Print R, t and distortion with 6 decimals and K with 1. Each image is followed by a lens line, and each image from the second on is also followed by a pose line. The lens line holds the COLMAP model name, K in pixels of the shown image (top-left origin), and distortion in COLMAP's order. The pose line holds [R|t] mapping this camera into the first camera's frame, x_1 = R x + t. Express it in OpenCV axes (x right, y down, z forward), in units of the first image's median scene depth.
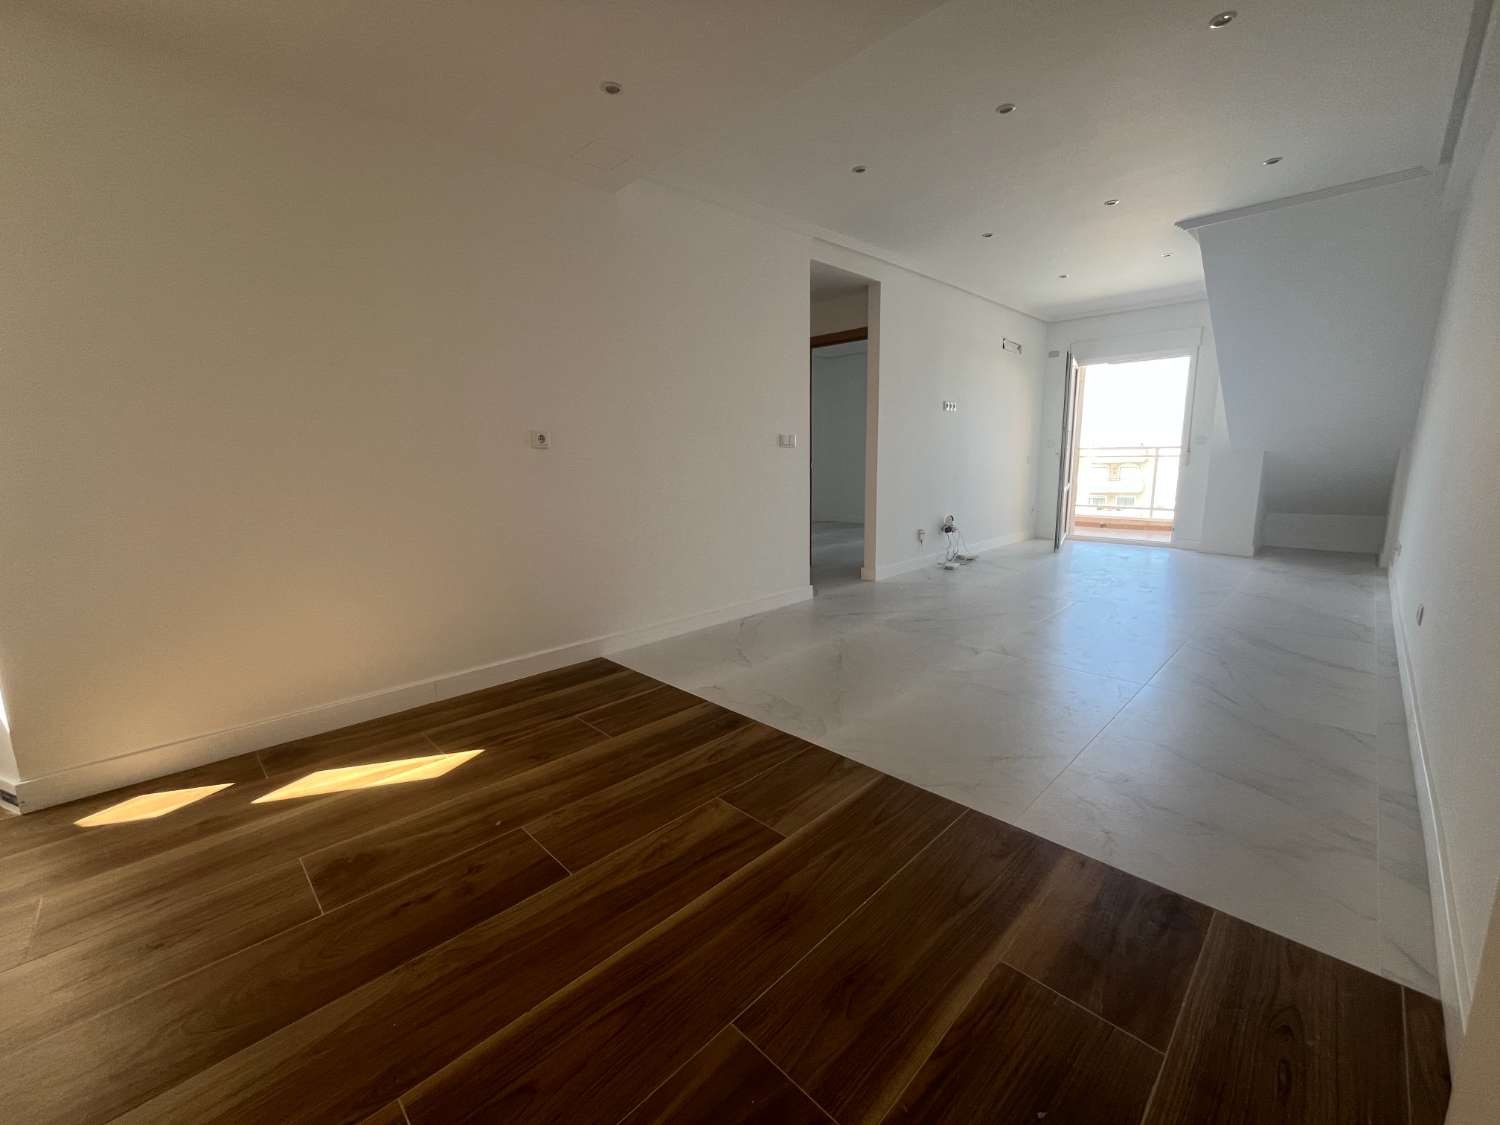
lens RADIAL K [[606.8, 0, 751.1], [0, 606.8, 562.4], [0, 0, 1]] dist [-0.007559, 0.000609]
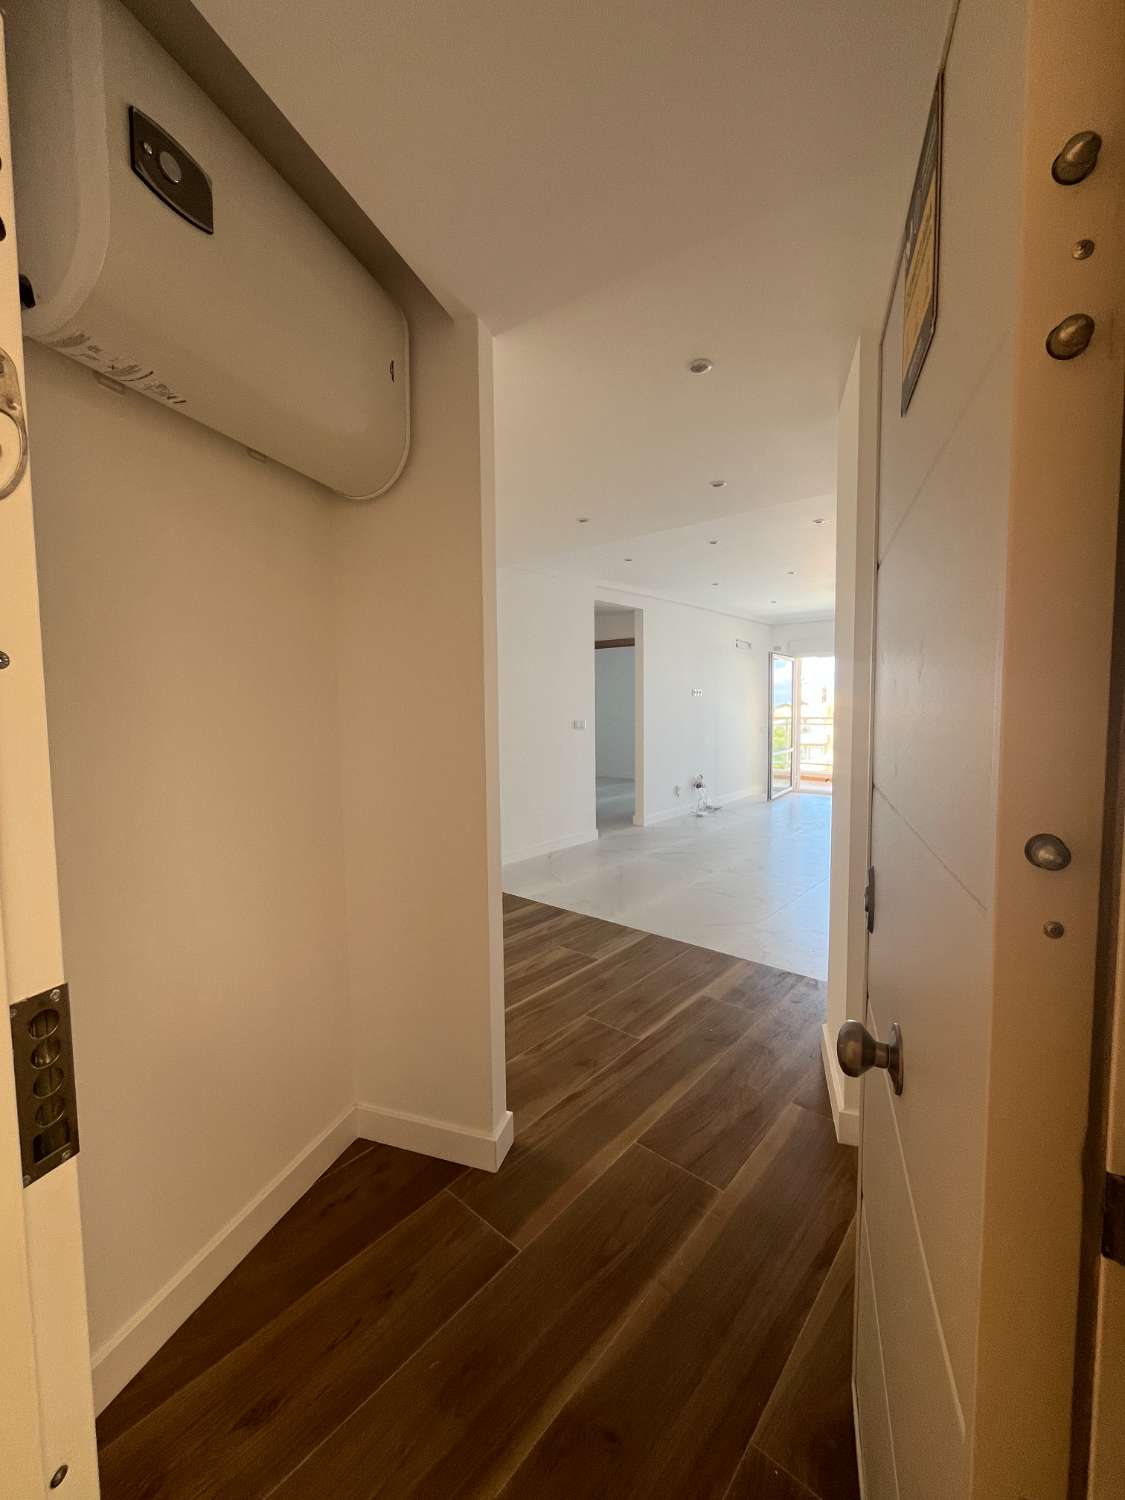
lens RADIAL K [[606.8, 0, 562.4], [0, 606.8, 748.9], [0, 0, 1]] dist [-0.007559, 0.000609]
pose [[0.997707, -0.000206, 0.067682, -0.083311], [0.007158, 0.994708, -0.102493, -0.002255], [-0.067303, 0.102742, 0.992429, -0.426567]]
